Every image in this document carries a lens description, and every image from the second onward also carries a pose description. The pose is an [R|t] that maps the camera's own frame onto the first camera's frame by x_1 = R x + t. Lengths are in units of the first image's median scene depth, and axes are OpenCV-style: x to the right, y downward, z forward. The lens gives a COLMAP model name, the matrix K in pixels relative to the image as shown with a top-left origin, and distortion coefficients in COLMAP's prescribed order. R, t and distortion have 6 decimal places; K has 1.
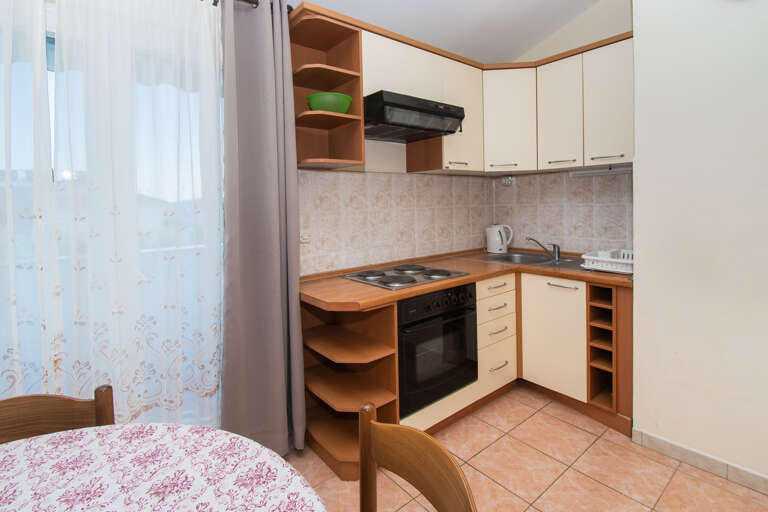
lens RADIAL K [[375.3, 0, 383.5], [0, 375.3, 199.6], [0, 0, 1]] dist [0.016665, -0.000269]
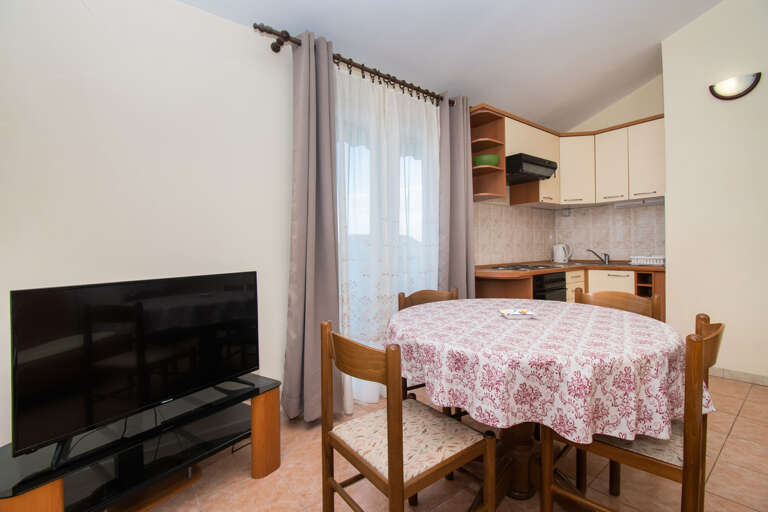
lens RADIAL K [[338.2, 0, 404.4], [0, 338.2, 243.5], [0, 0, 1]] dist [-0.002611, -0.001377]
pose [[0.999970, -0.006857, -0.003652, -0.418409], [0.006864, 0.999974, 0.002133, 0.088859], [0.003637, -0.002158, 0.999991, -0.420106]]
